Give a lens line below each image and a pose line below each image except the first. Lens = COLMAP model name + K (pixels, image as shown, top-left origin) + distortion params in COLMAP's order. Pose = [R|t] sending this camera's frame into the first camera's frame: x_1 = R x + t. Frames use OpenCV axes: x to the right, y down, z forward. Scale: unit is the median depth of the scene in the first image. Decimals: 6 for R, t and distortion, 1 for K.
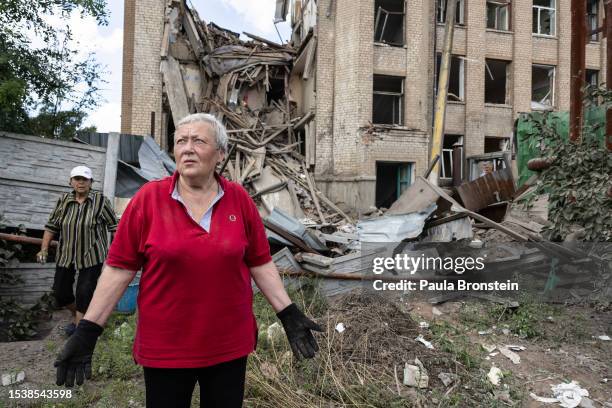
lens RADIAL K [[442.3, 0, 306.0], [0, 442.3, 204.0], [0, 0, 1]] dist [-0.010153, -0.005718]
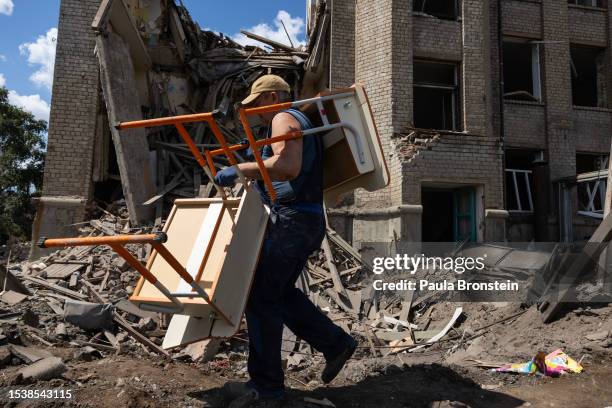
lens RADIAL K [[442.3, 0, 306.0], [0, 442.3, 204.0], [0, 0, 1]] dist [-0.010153, -0.005718]
pose [[0.998005, -0.005153, -0.062930, 0.026353], [-0.000831, 0.995507, -0.094687, -0.005022], [0.063135, 0.094551, 0.993516, 0.296460]]
